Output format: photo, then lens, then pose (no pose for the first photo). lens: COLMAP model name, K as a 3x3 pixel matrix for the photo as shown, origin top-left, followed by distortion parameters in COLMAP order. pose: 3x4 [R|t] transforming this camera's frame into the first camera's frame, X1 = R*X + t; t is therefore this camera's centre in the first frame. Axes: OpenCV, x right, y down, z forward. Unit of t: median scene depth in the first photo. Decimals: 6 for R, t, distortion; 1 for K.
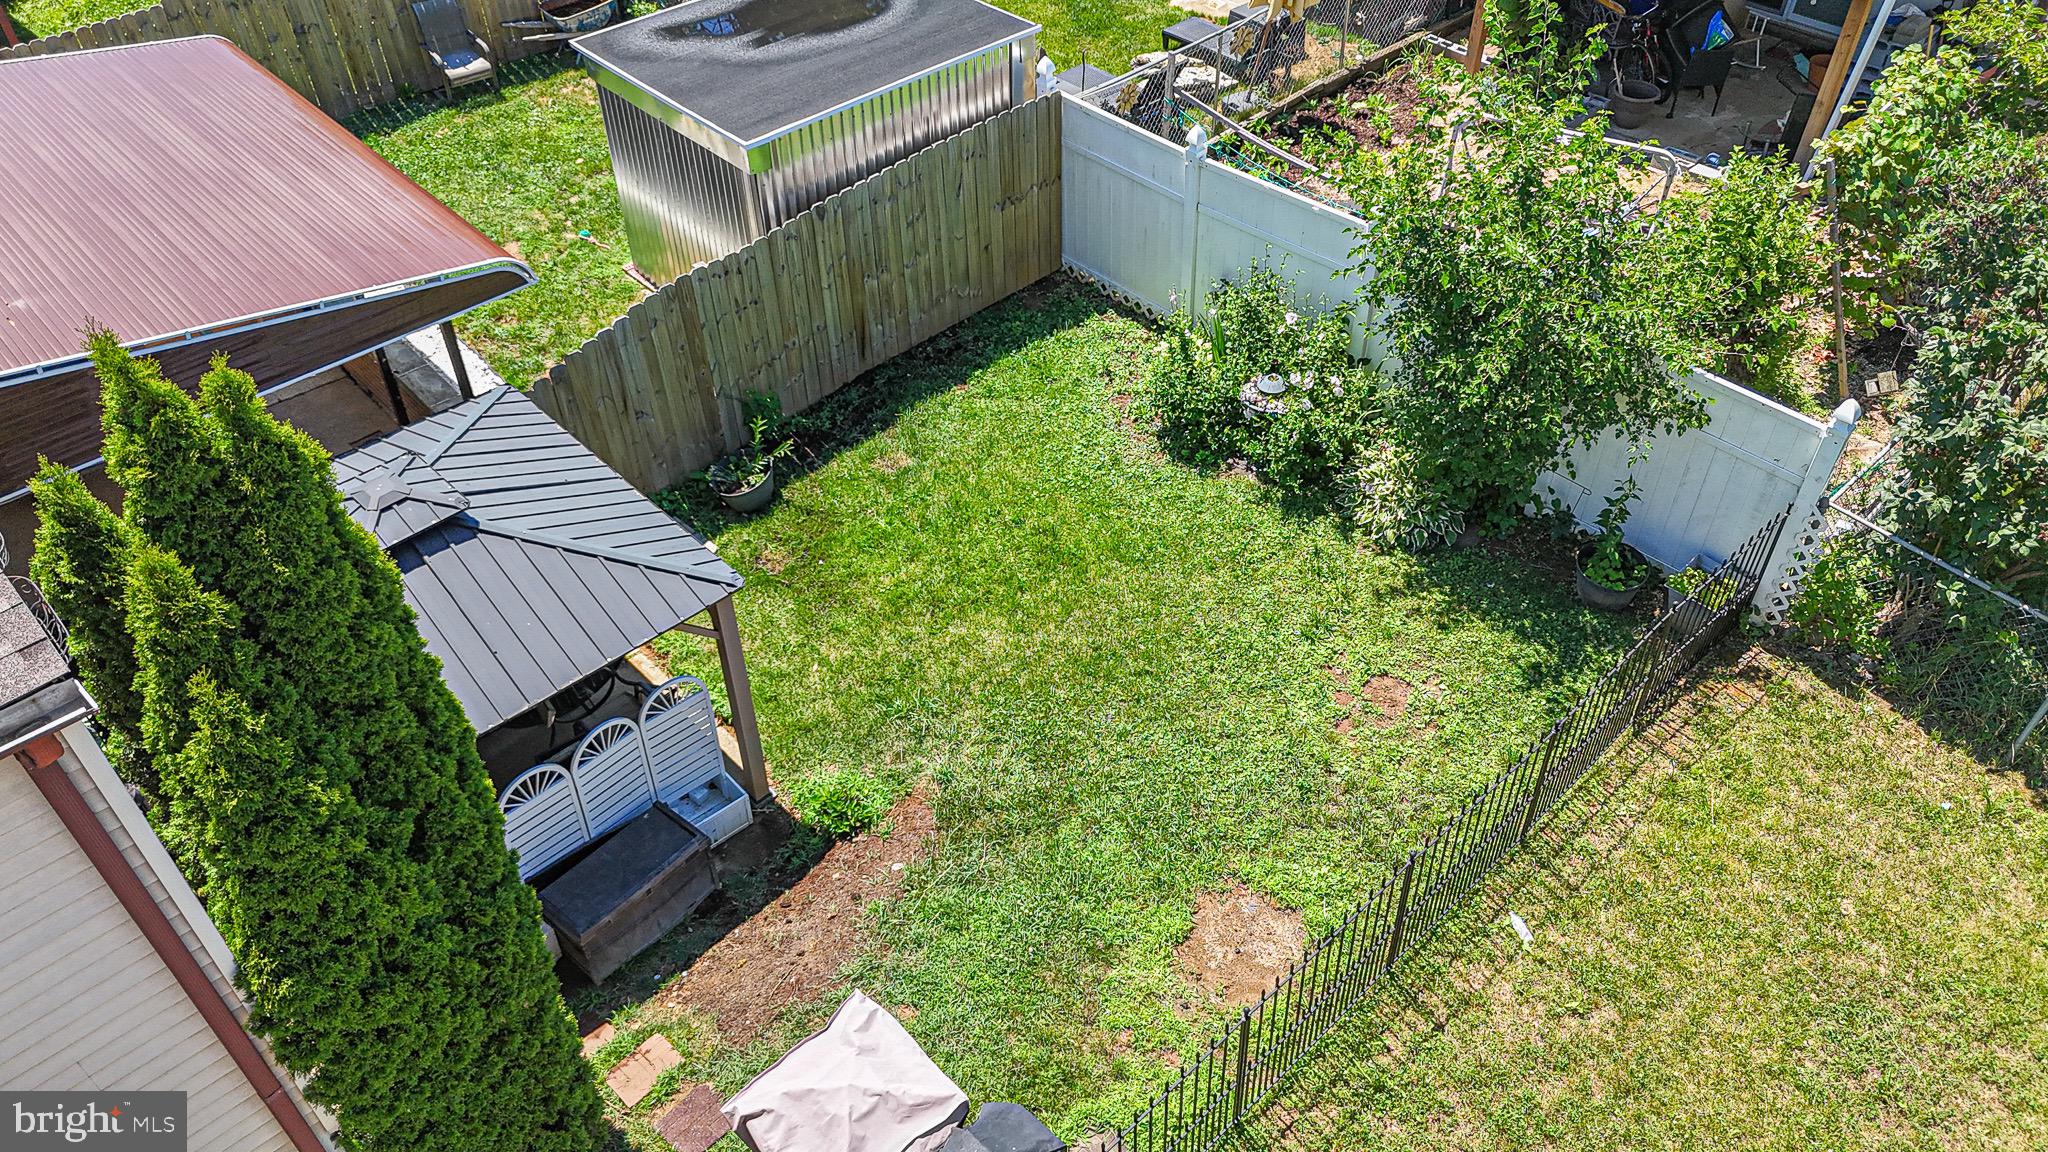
lens RADIAL K [[1494.2, 0, 1026.7], [0, 1494.2, 578.2], [0, 0, 1]] dist [0.051532, -0.038580]
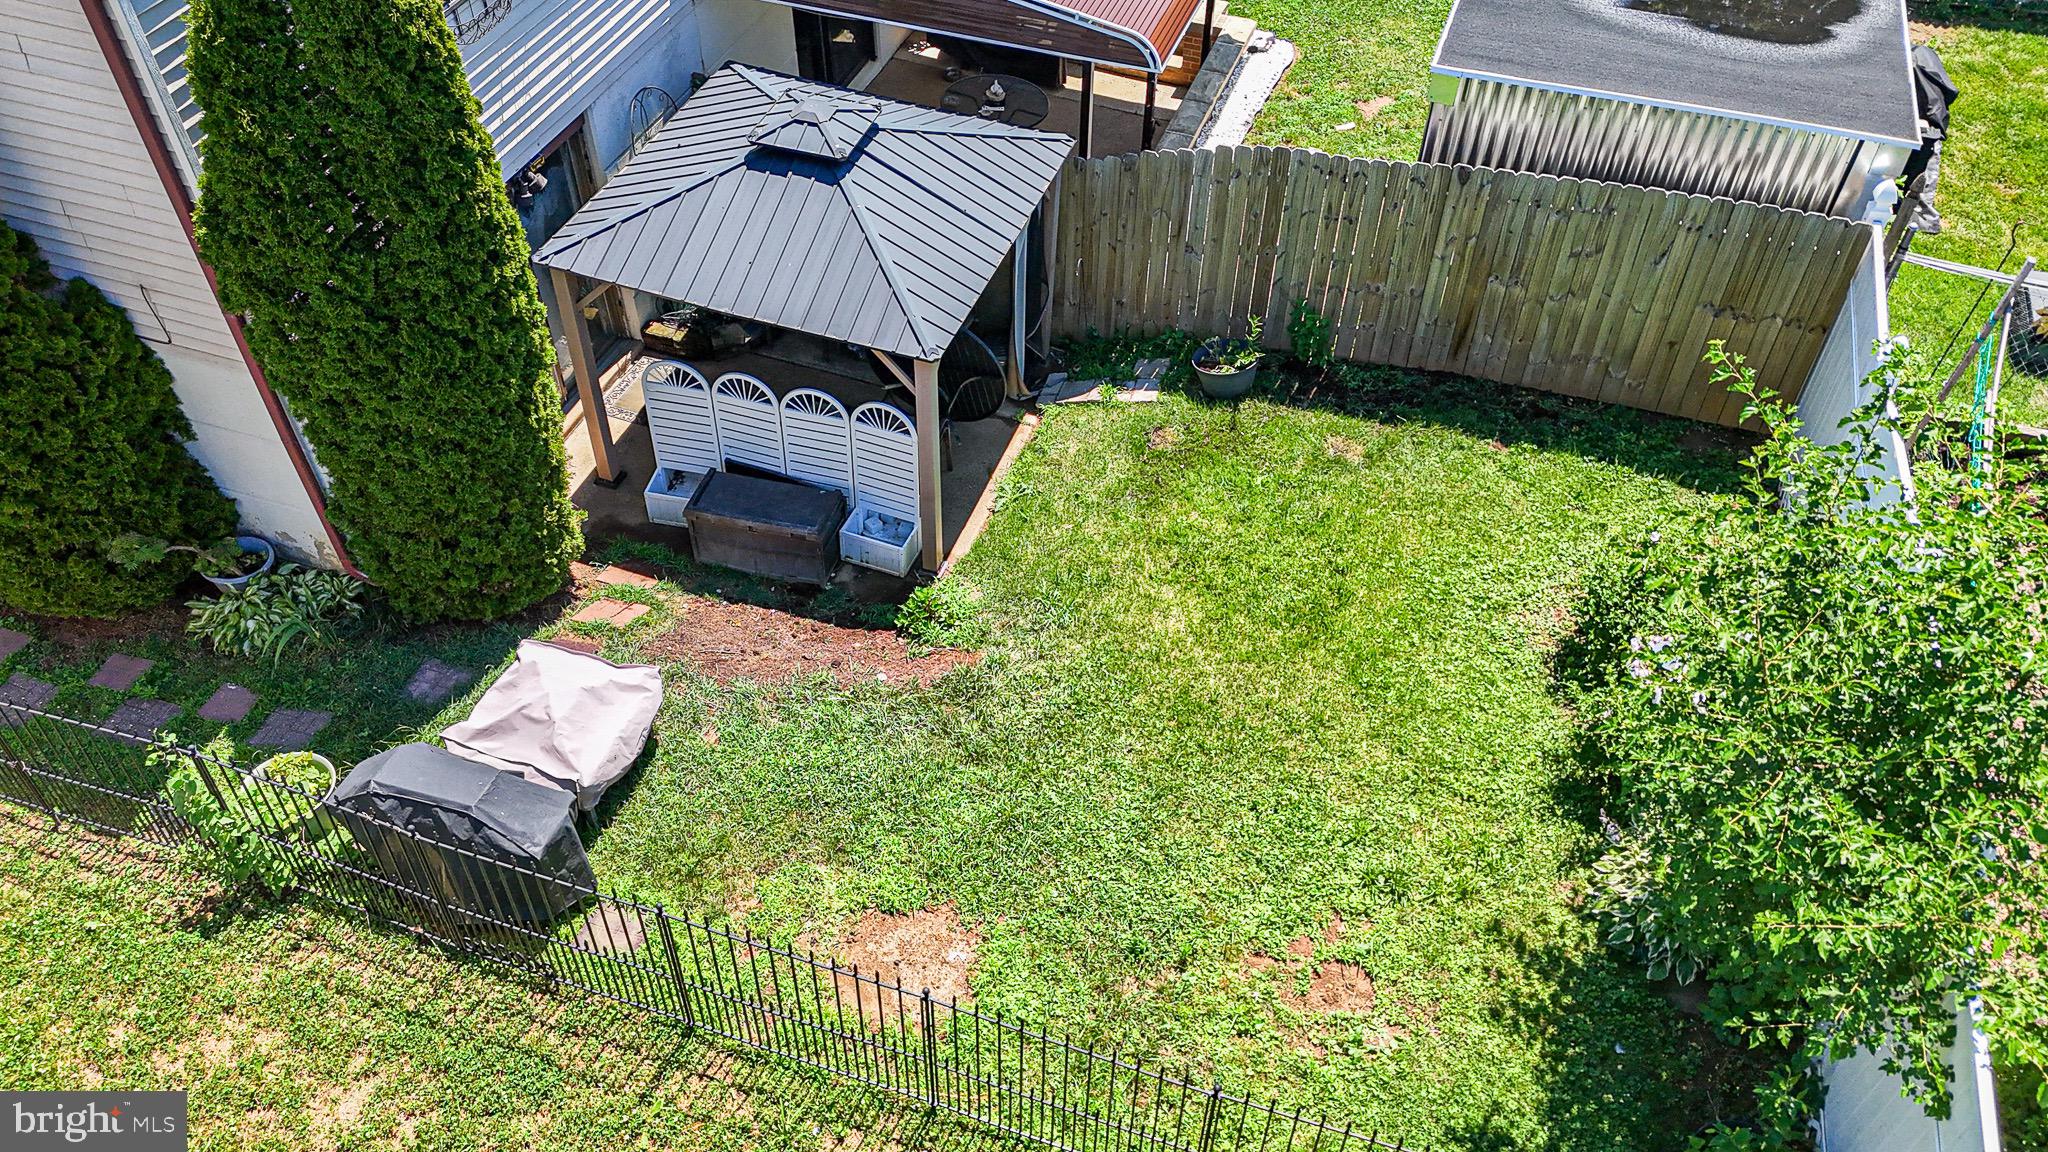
lens RADIAL K [[1494.2, 0, 1024.8], [0, 1494.2, 572.8], [0, 0, 1]] dist [0.051532, -0.038580]
pose [[0.463847, 0.645074, -0.607228, 0.456706], [-0.615900, 0.727492, 0.302361, -0.194733], [0.636799, 0.233742, 0.734746, 0.258578]]
